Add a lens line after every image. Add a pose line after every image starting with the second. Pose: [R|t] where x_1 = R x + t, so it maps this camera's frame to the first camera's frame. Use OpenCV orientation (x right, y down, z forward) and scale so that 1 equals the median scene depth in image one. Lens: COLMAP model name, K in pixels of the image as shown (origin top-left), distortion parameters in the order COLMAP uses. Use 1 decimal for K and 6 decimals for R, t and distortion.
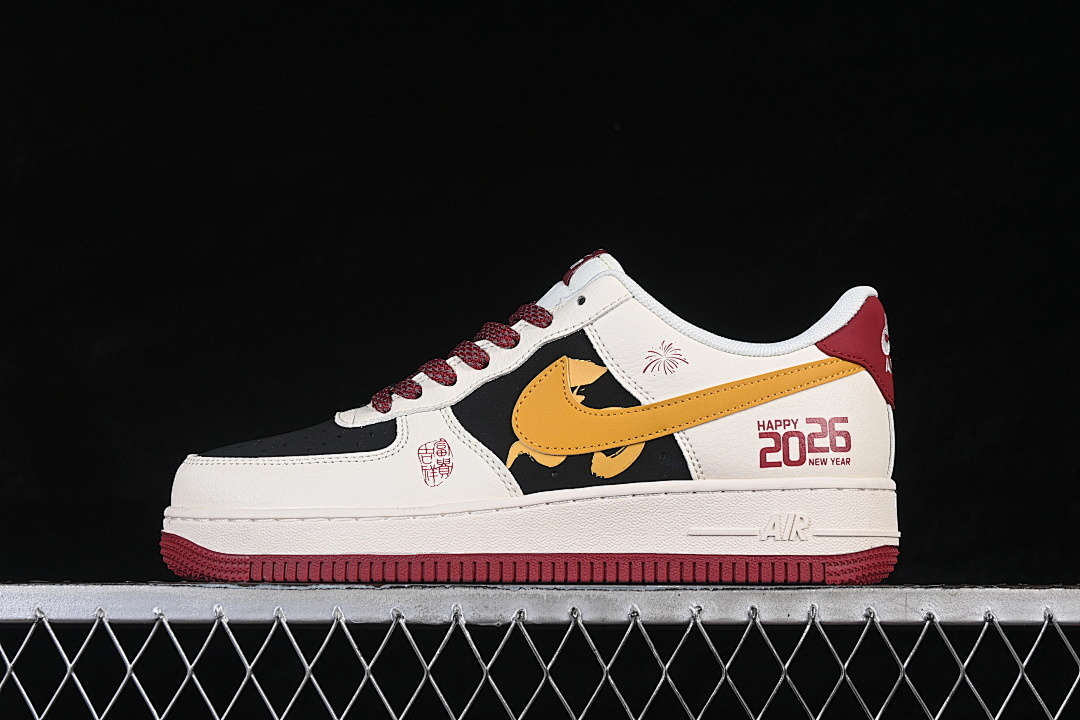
lens RADIAL K [[2351.3, 0, 540.0], [0, 2351.3, 360.0], [0, 0, 1]] dist [0.066128, -0.132465]
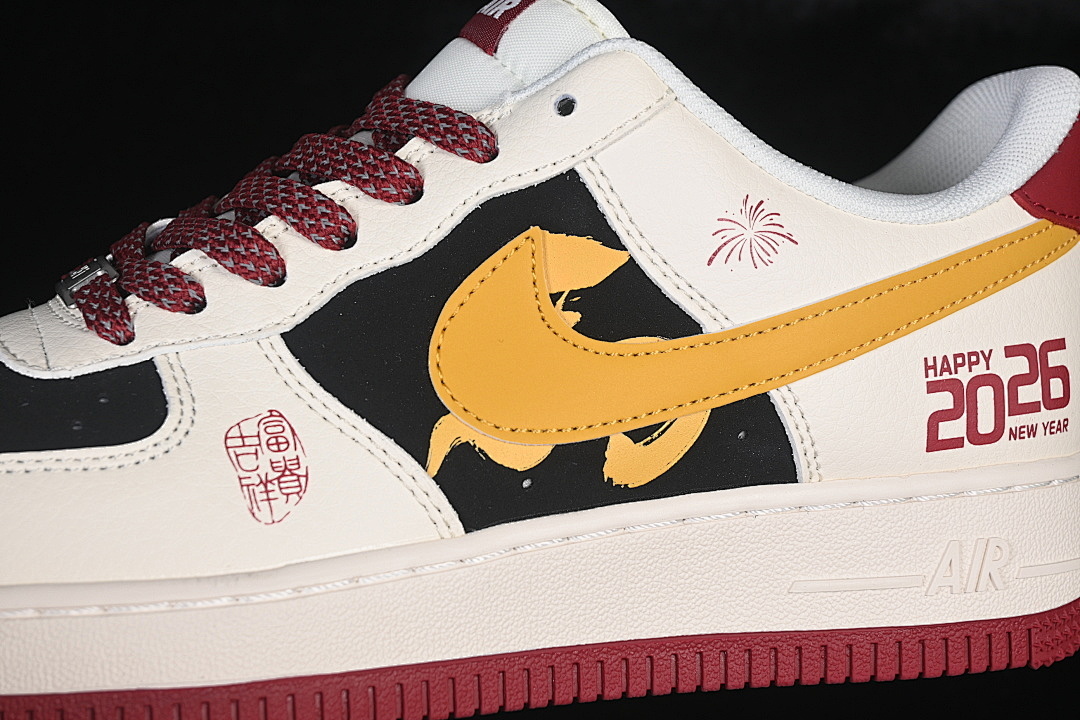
lens RADIAL K [[2351.3, 0, 540.0], [0, 2351.3, 360.0], [0, 0, 1]] dist [0.066128, -0.132465]
pose [[0.943451, -0.037919, 0.329335, -0.144473], [-0.020527, 0.984849, 0.172198, -0.056484], [-0.330875, -0.169220, 0.928378, 0.566896]]
